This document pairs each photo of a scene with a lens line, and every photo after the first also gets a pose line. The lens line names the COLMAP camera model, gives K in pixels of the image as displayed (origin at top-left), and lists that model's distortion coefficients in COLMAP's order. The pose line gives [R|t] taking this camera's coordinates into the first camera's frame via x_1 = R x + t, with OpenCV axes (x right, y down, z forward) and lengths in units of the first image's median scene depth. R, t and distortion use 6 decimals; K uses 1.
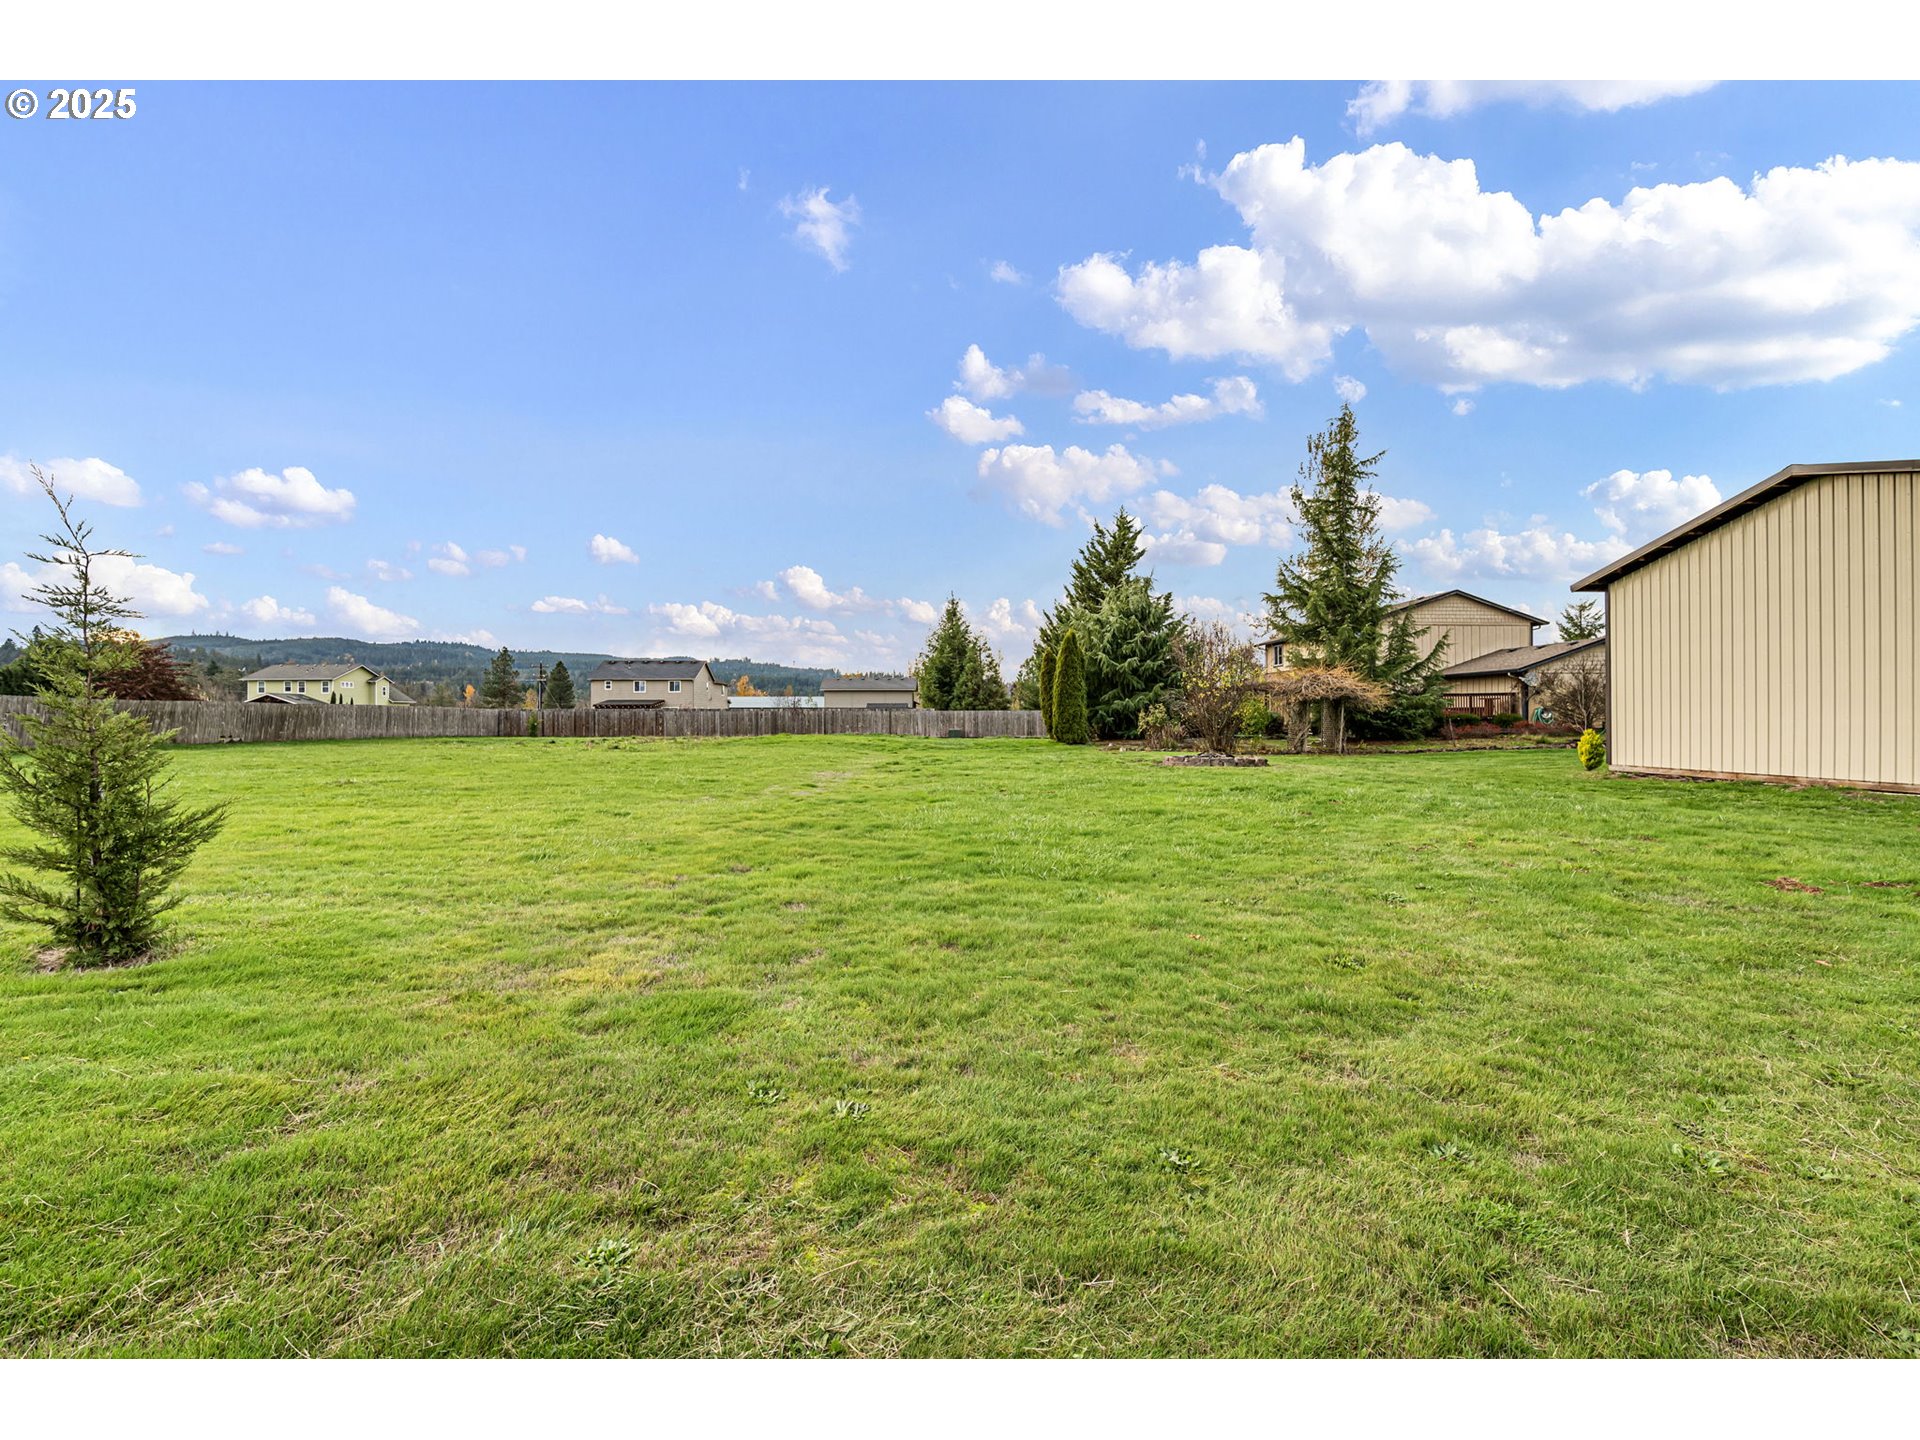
lens RADIAL K [[827.3, 0, 959.3], [0, 827.3, 717.2], [0, 0, 1]] dist [-0.001665, 0.000327]
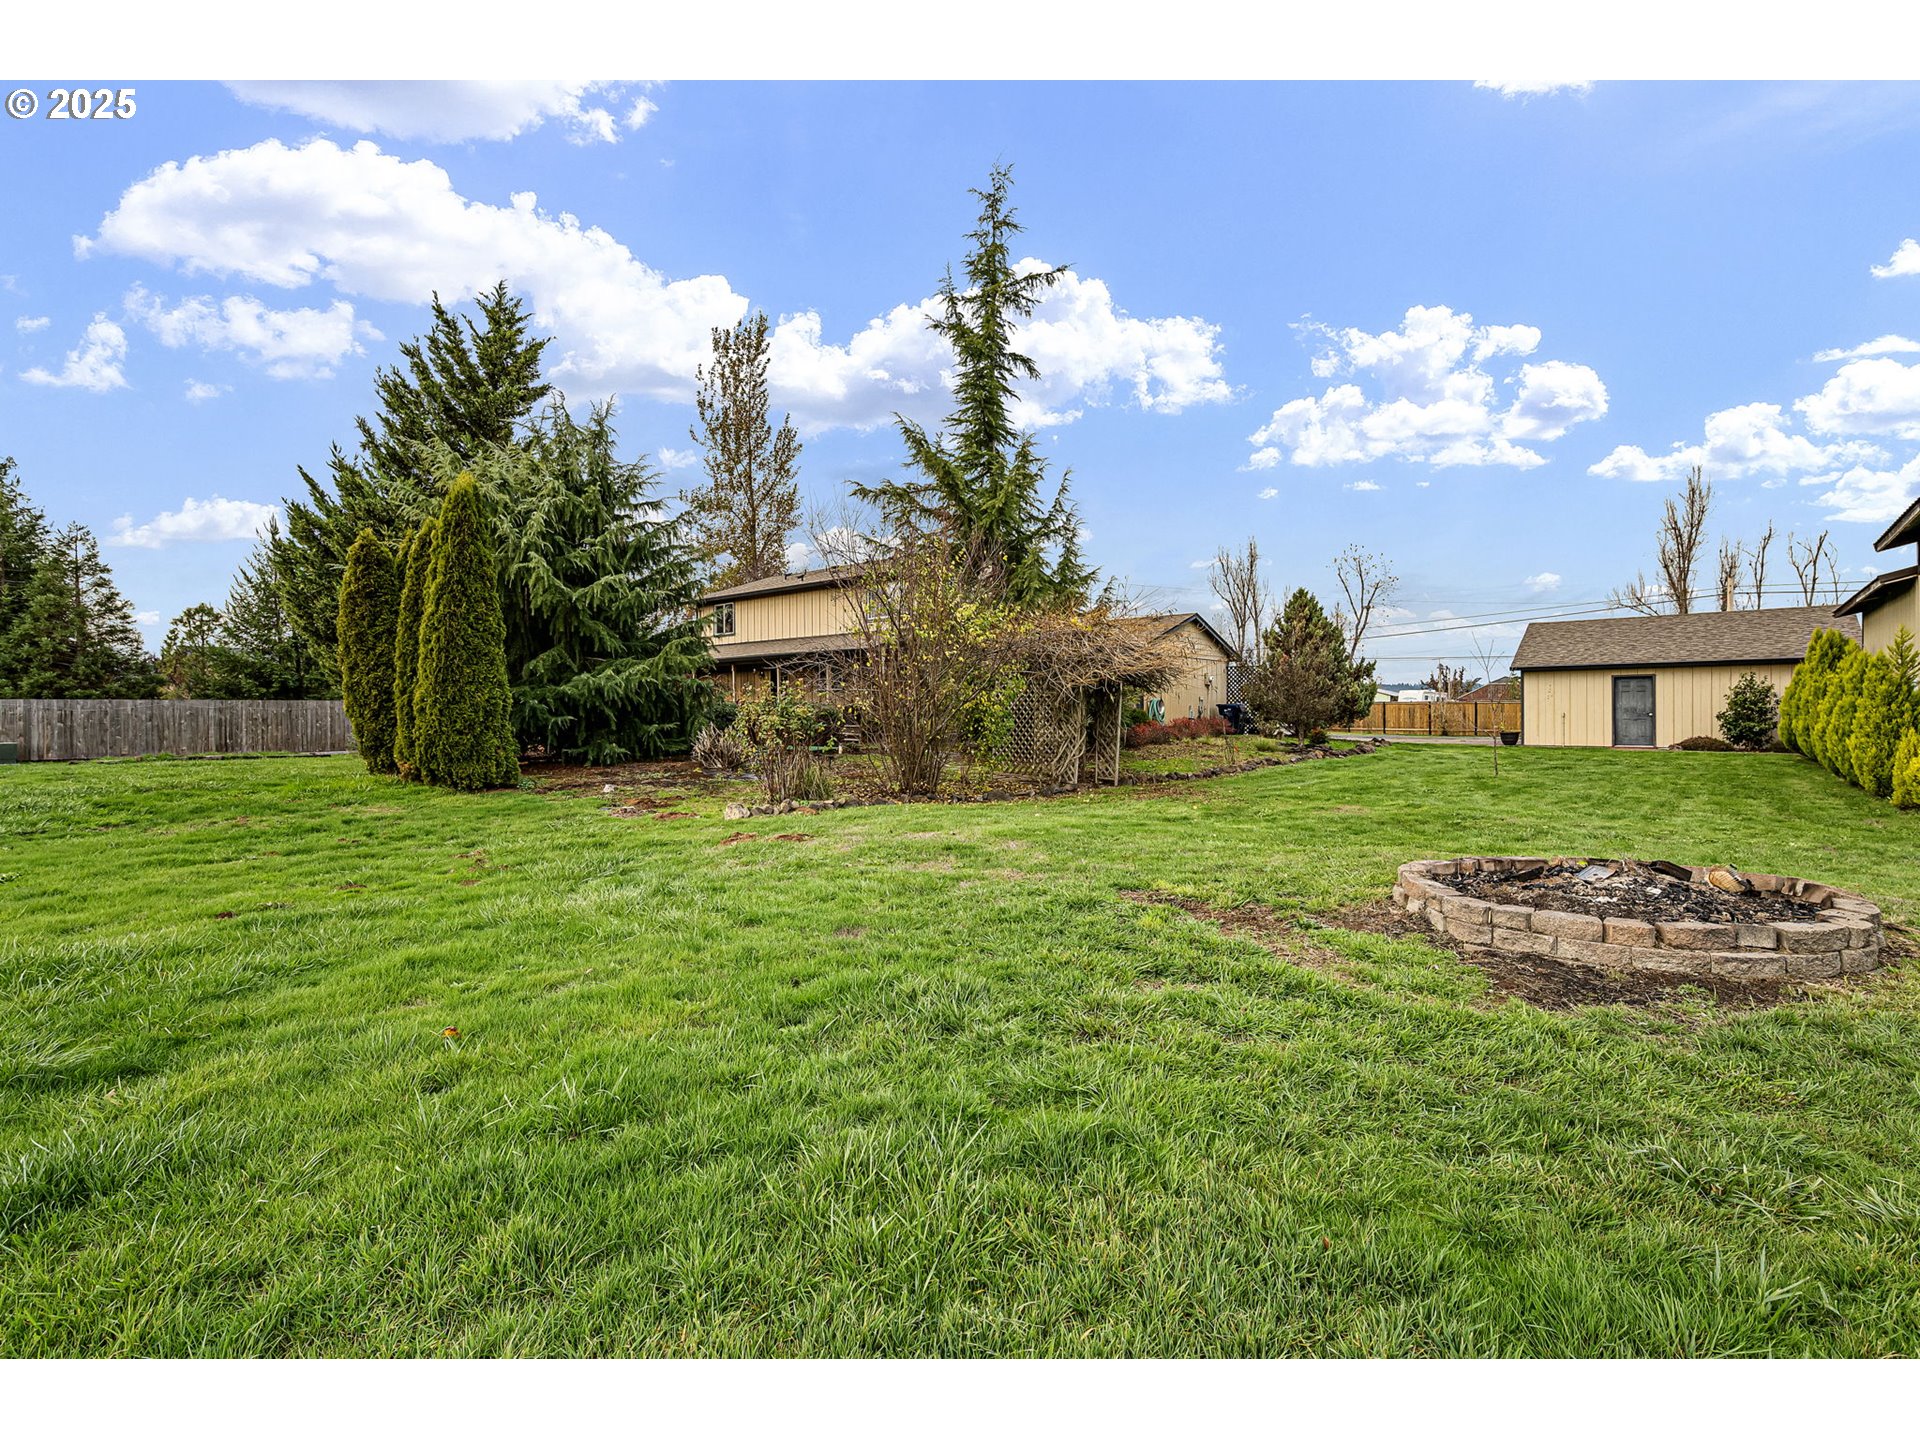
lens RADIAL K [[827.3, 0, 959.3], [0, 827.3, 717.2], [0, 0, 1]] dist [-0.001665, 0.000327]
pose [[0.658757, -0.020620, 0.752073, 0.002436], [0.009630, 0.999774, 0.018976, -0.003533], [-0.752294, -0.005258, 0.658806, 0.465481]]
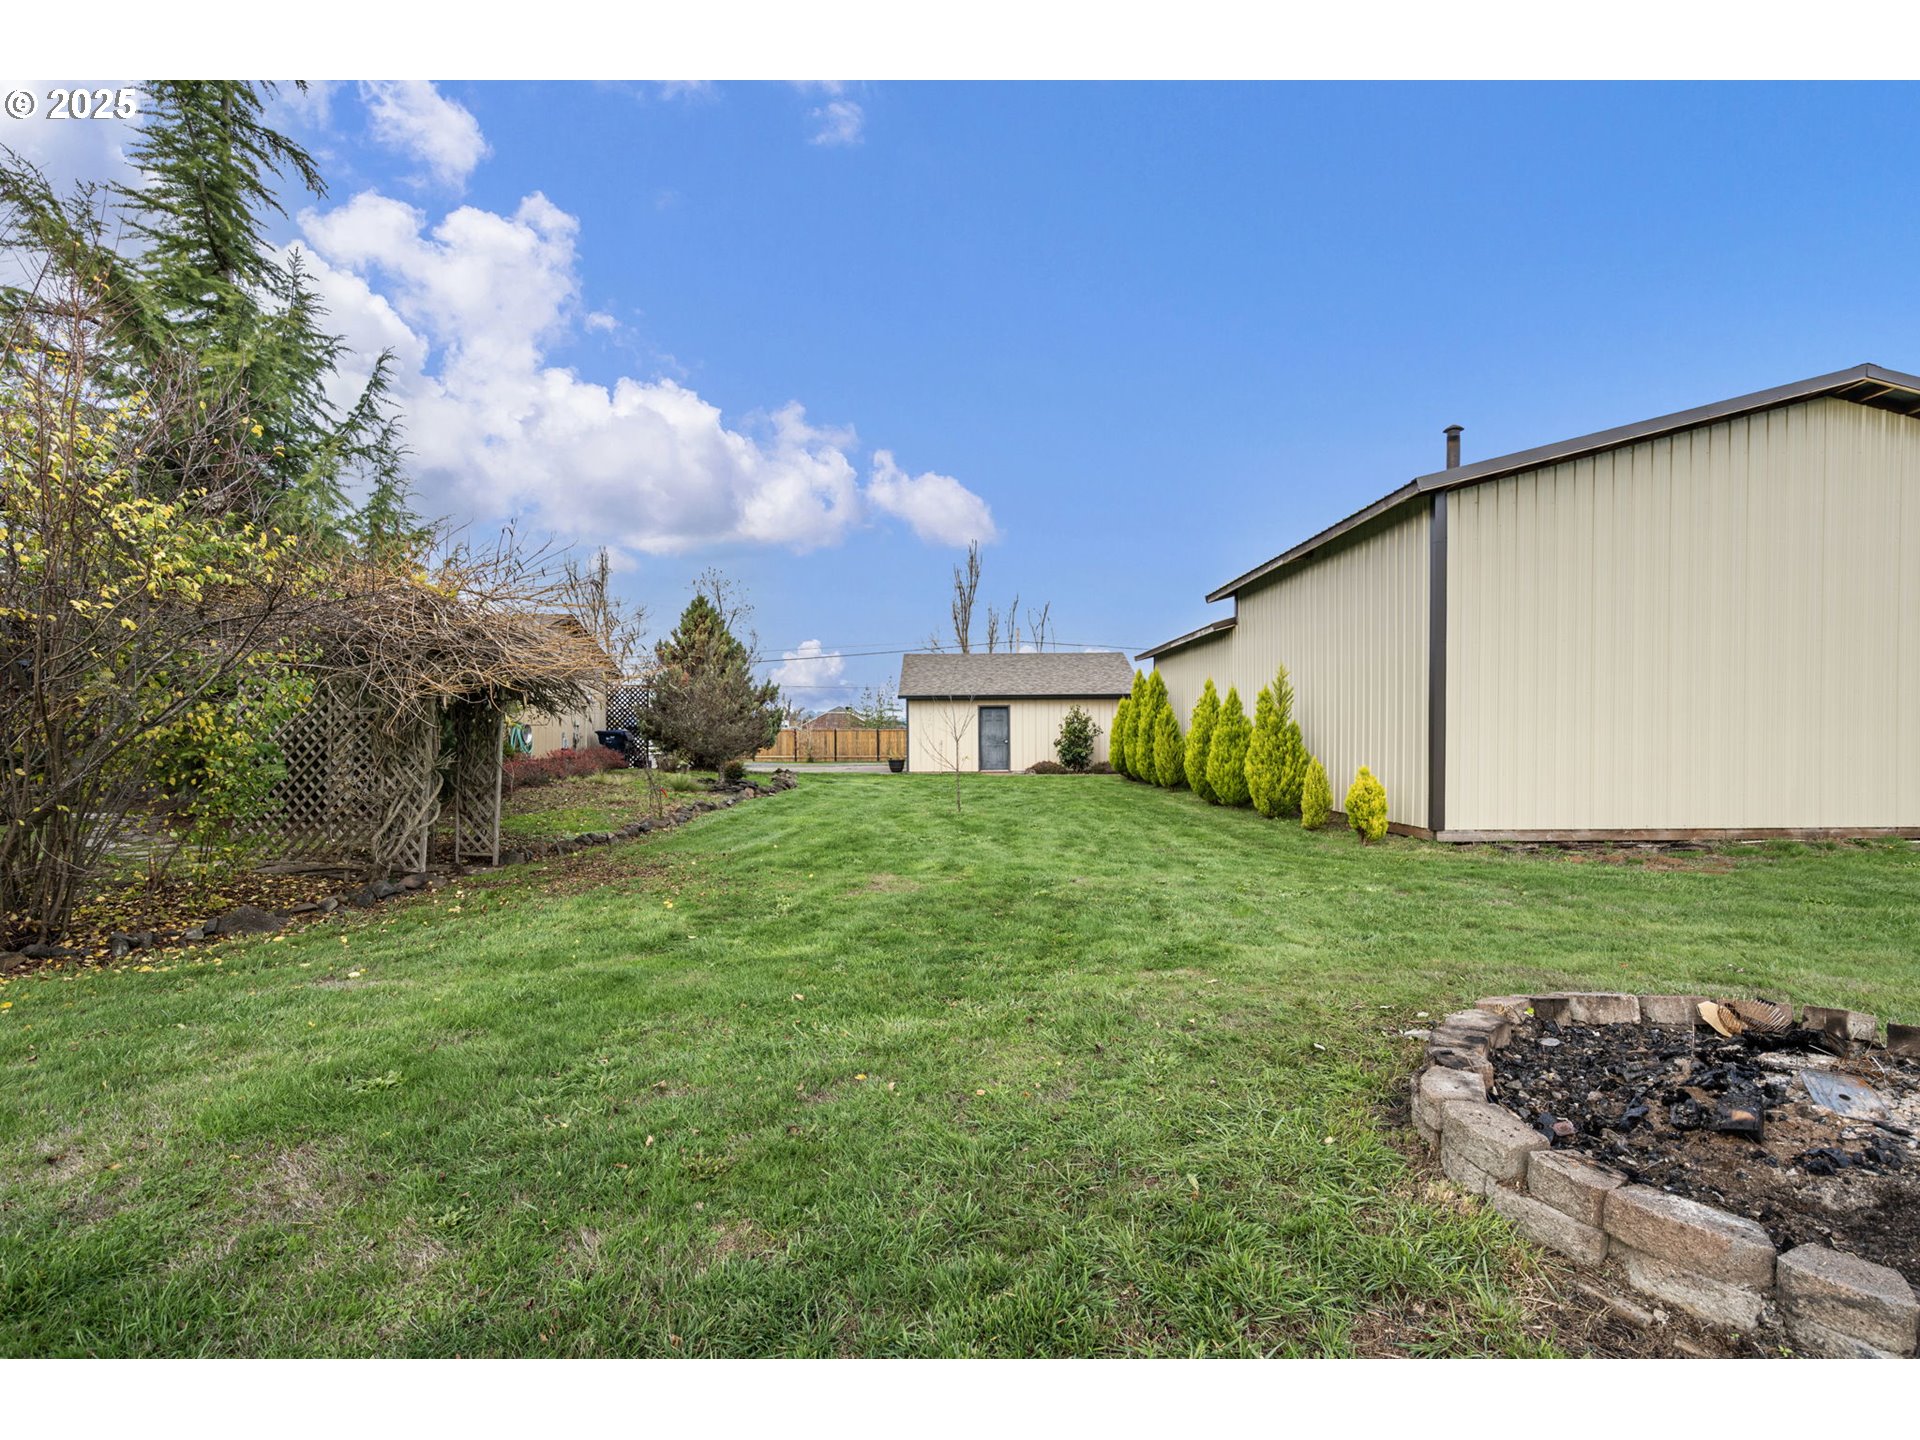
lens RADIAL K [[886.6, 0, 959.1], [0, 886.6, 754.4], [0, 0, 1]] dist [-0.001855, -0.000052]
pose [[-0.000818, -0.033962, 0.999423, 0.076639], [0.001268, 0.999422, 0.033963, -0.003299], [-0.999999, 0.001295, -0.000774, 0.522952]]
